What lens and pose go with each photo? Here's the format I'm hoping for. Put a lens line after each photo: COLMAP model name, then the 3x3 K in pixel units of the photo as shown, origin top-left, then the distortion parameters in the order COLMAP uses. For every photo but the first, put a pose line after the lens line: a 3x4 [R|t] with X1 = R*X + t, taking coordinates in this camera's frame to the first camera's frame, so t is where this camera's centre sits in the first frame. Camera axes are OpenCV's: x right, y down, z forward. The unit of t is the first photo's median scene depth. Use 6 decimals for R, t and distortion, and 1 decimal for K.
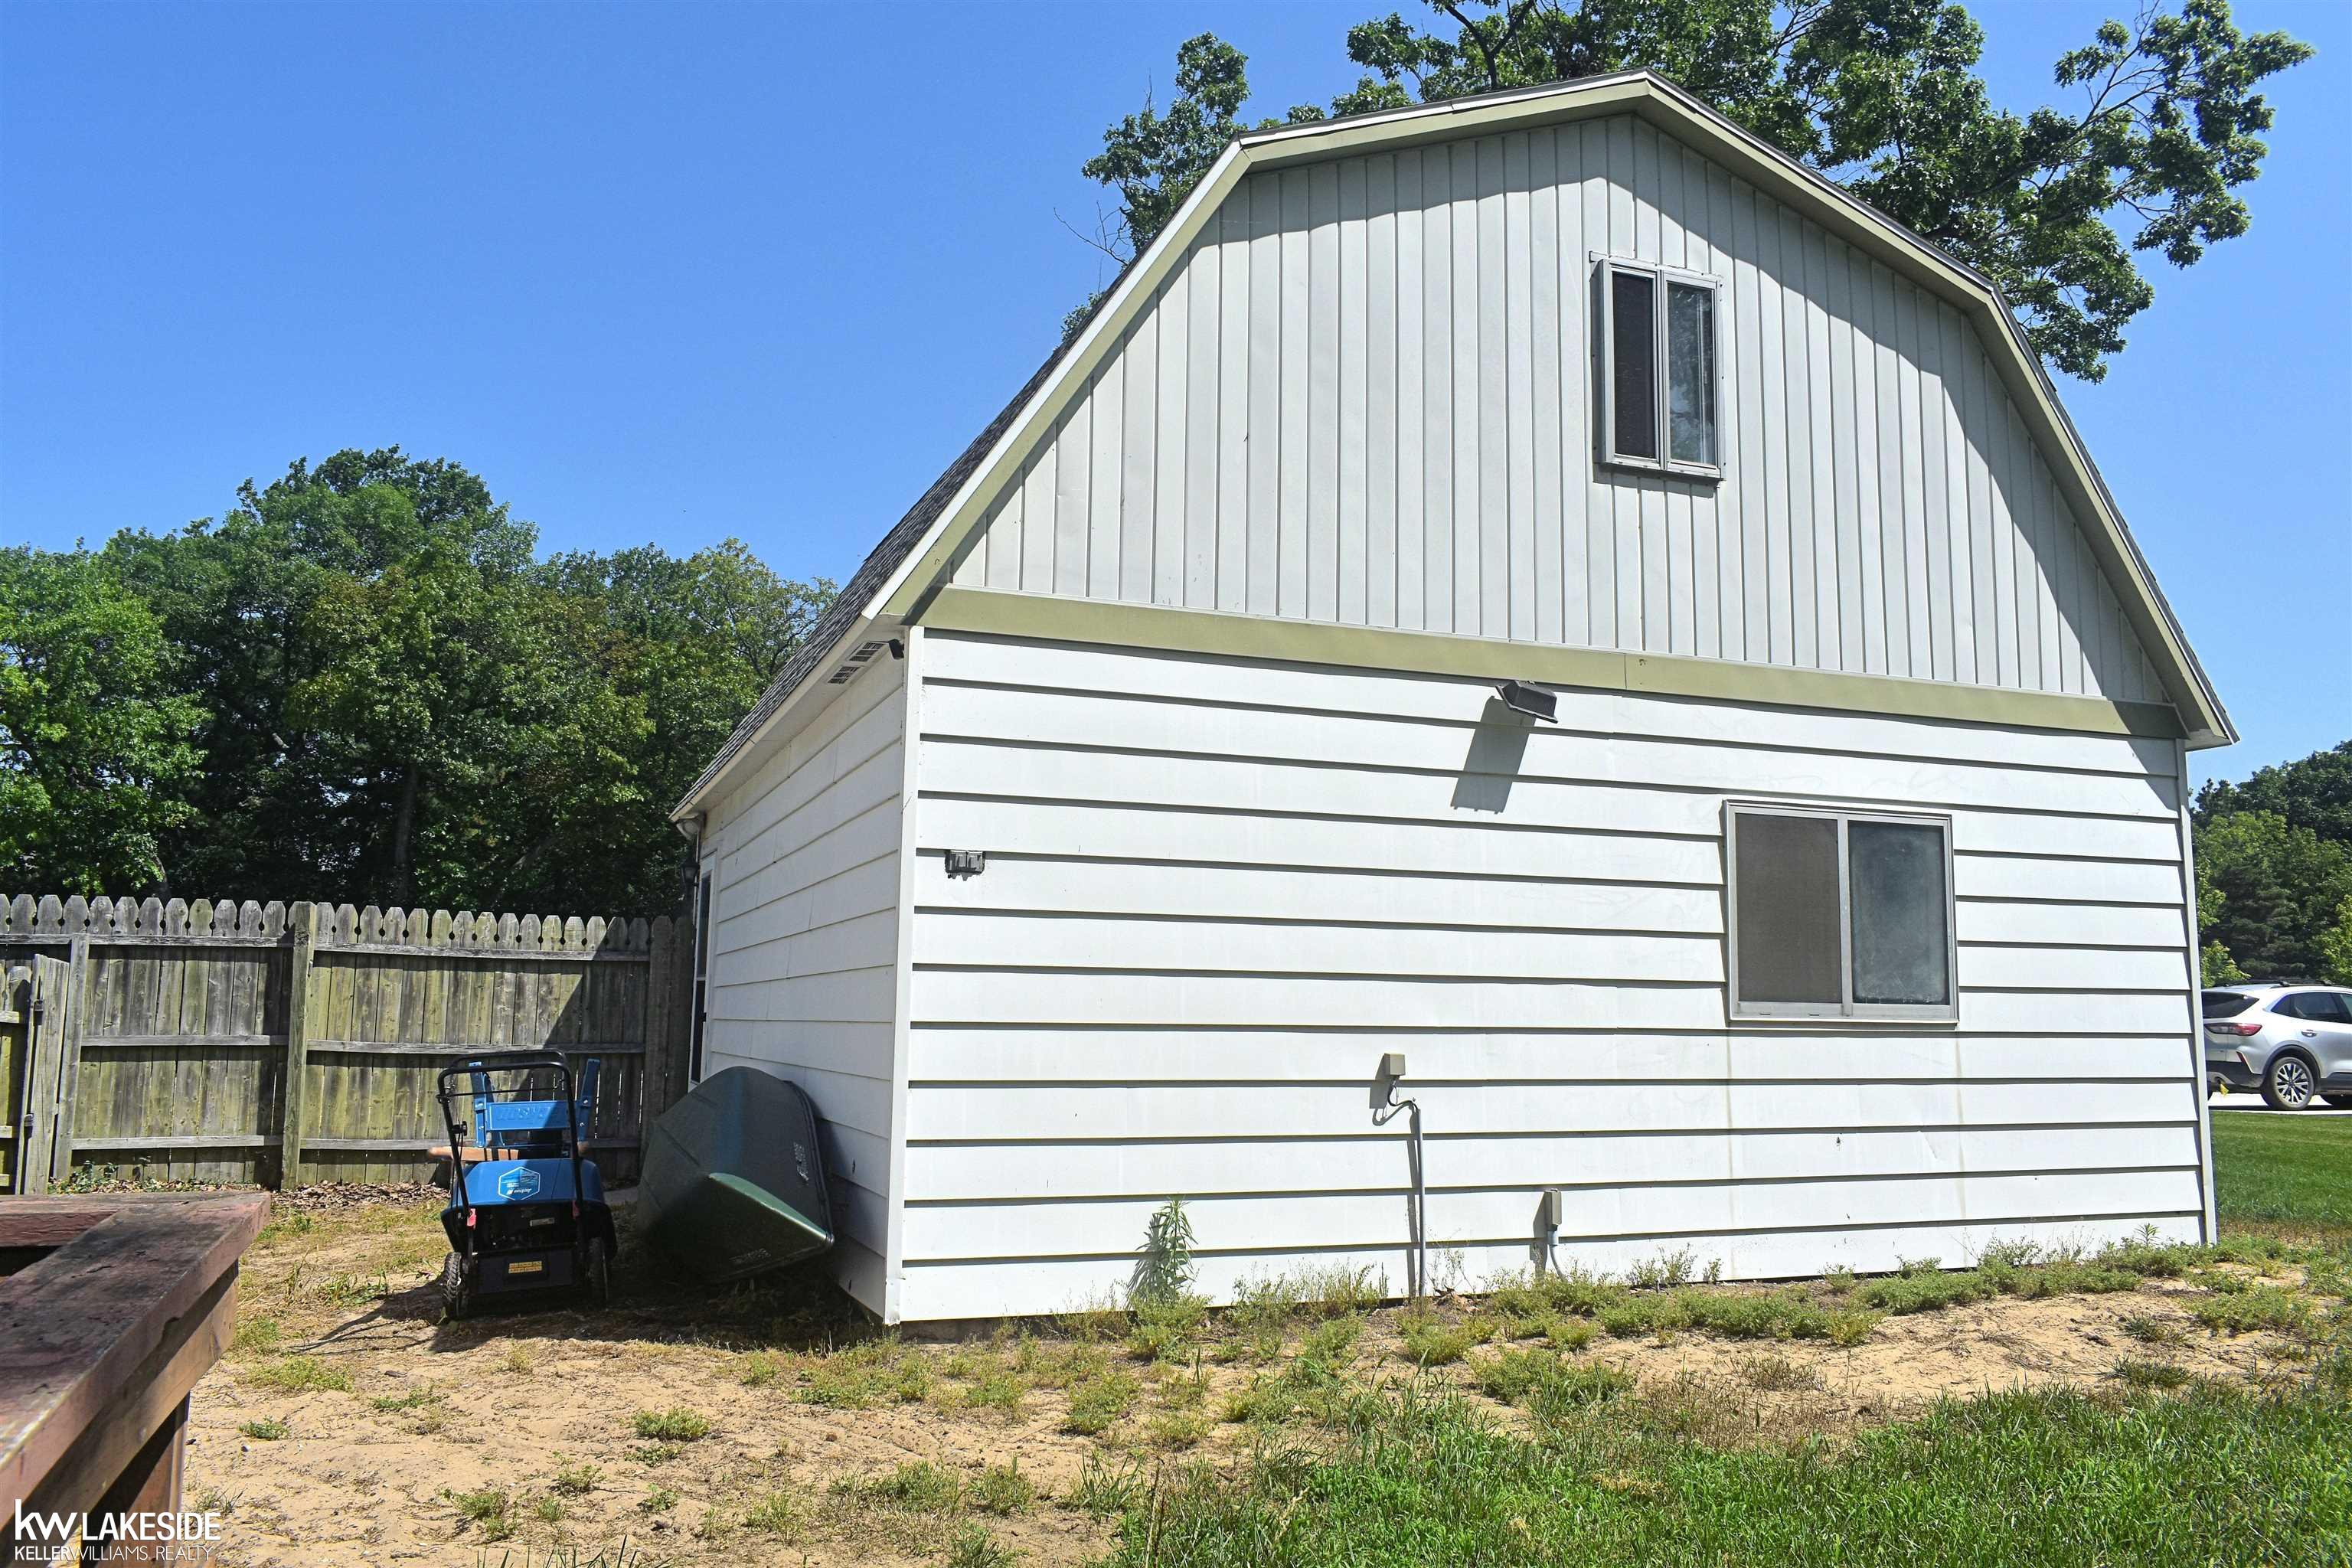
lens RADIAL K [[1799.3, 0, 1186.6], [0, 1799.3, 787.8], [0, 0, 1]] dist [-0.007704, 0.007558]
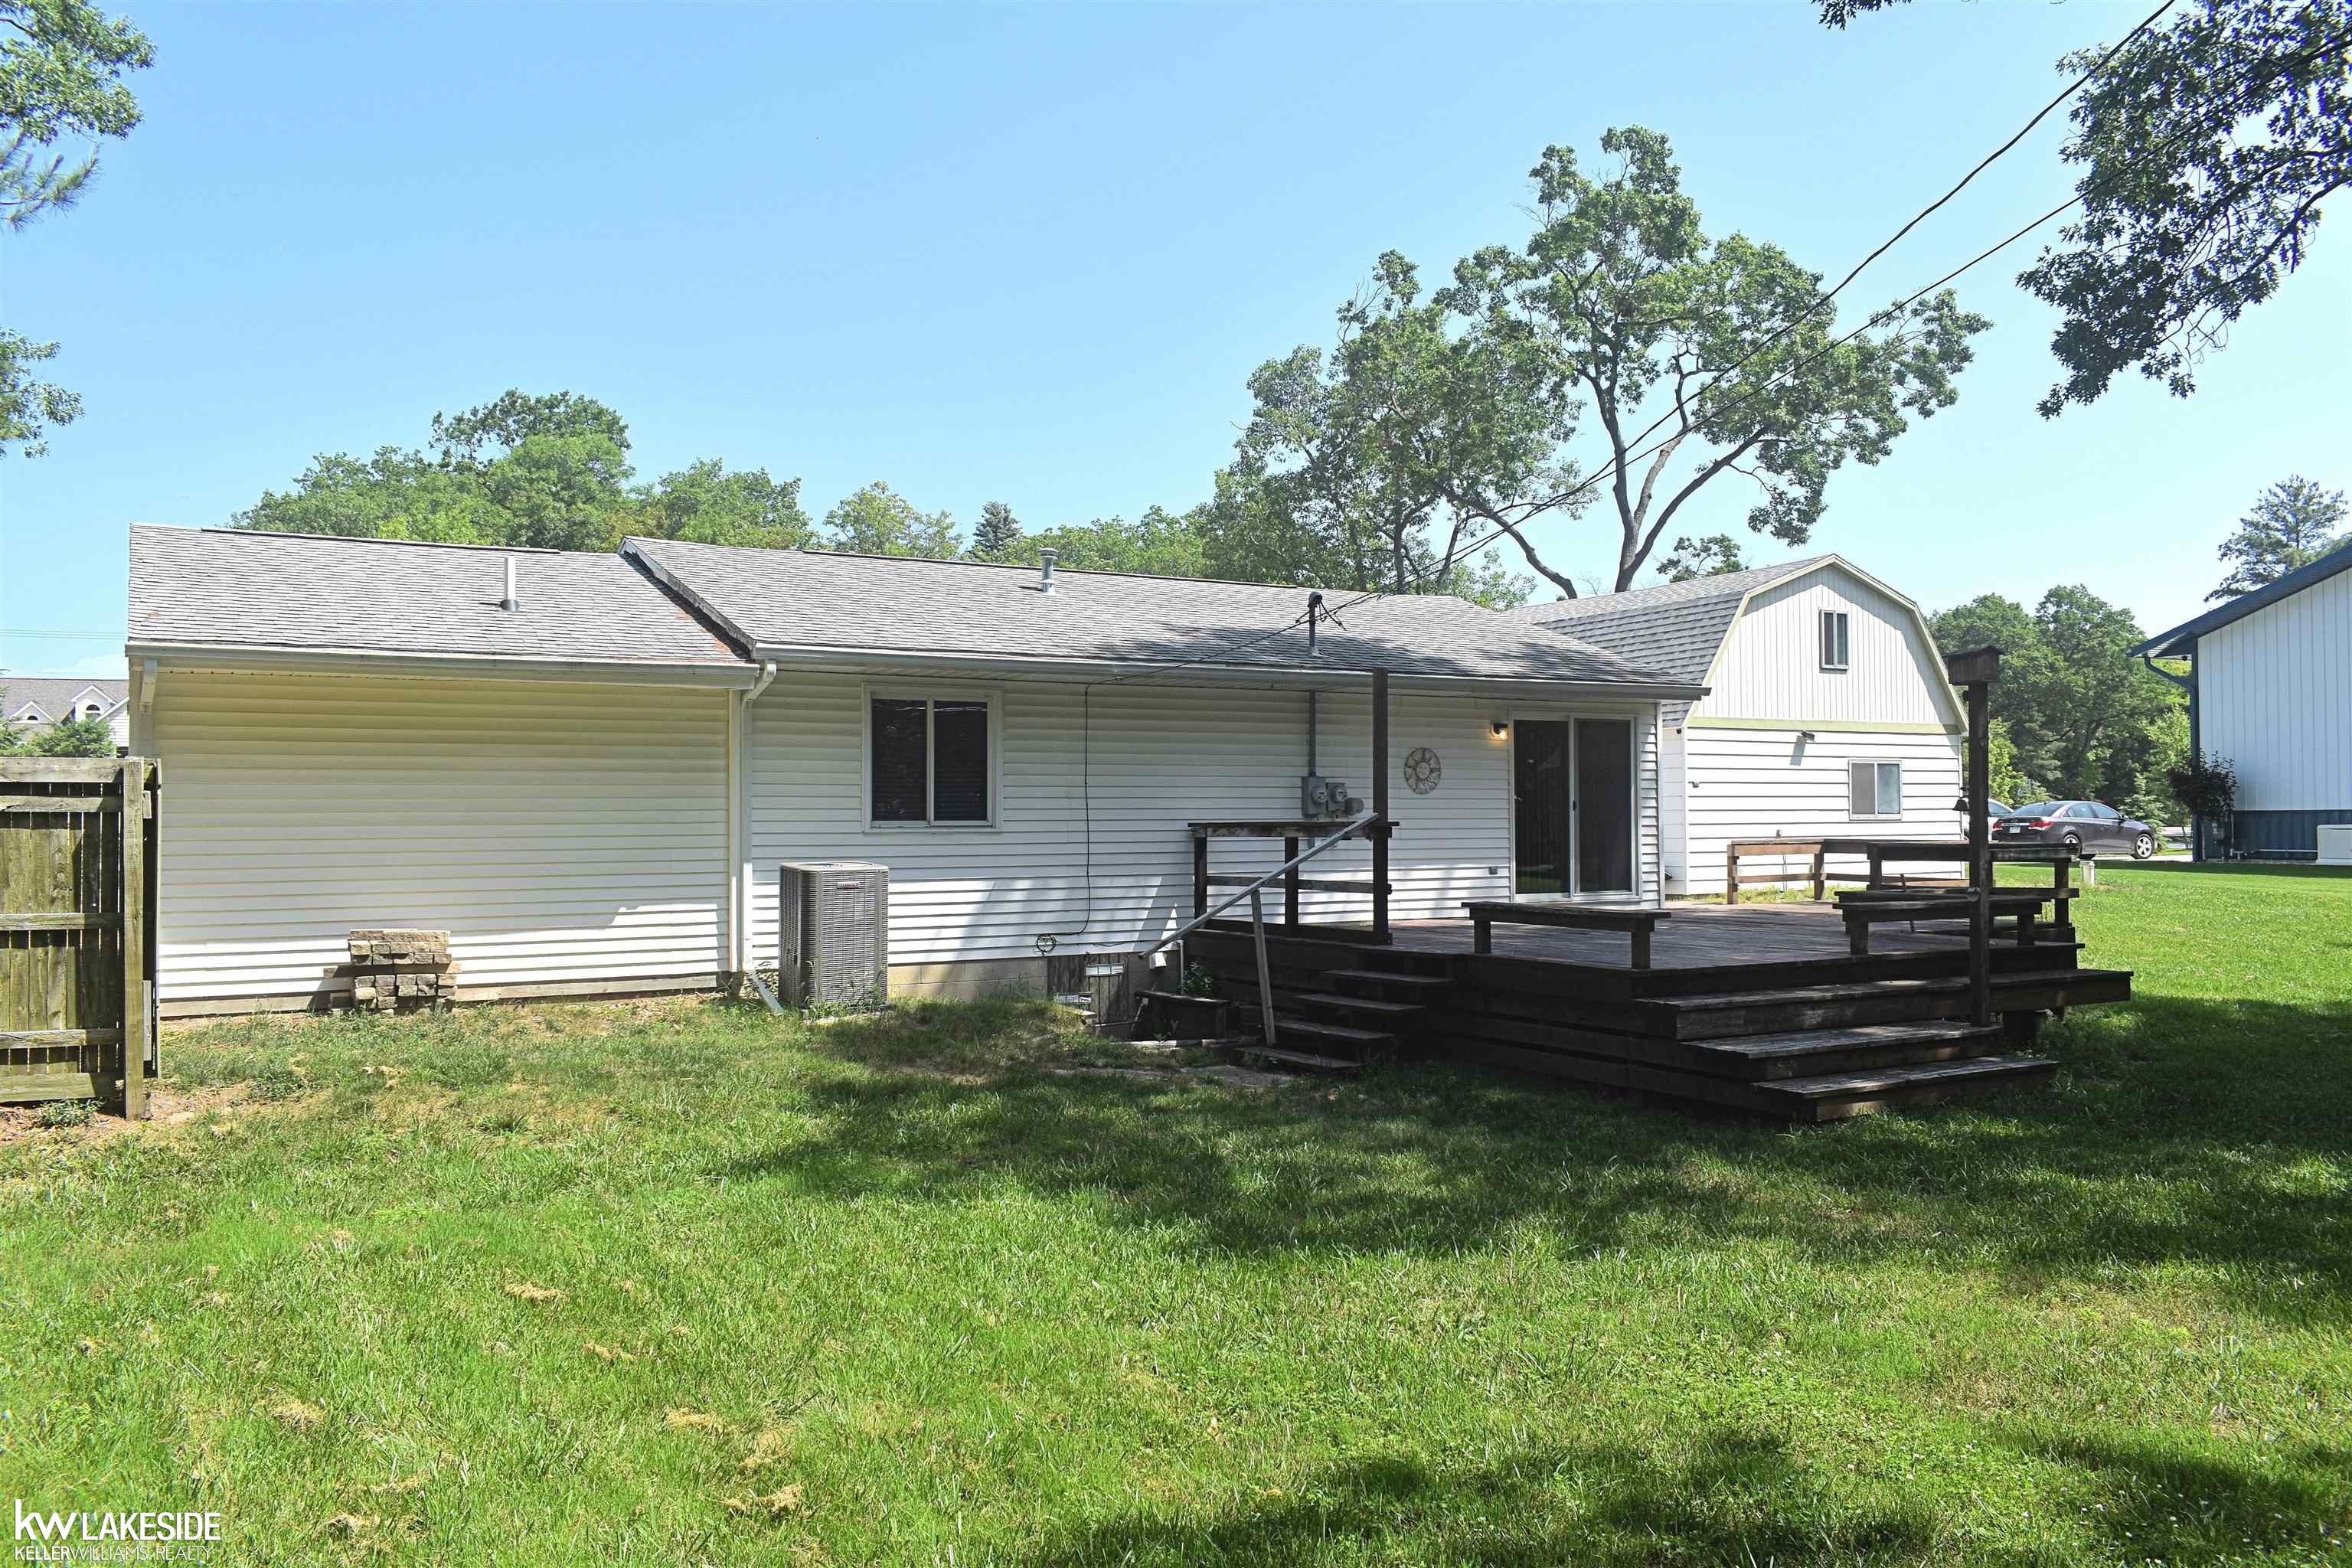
lens RADIAL K [[1799.3, 0, 1167.3], [0, 1799.3, 784.8], [0, 0, 1]] dist [-0.007704, 0.007558]
pose [[0.988131, -0.017222, 0.152647, -1.535479], [0.001706, 0.994865, 0.101198, -0.296327], [-0.153606, -0.099737, 0.983086, -2.245928]]
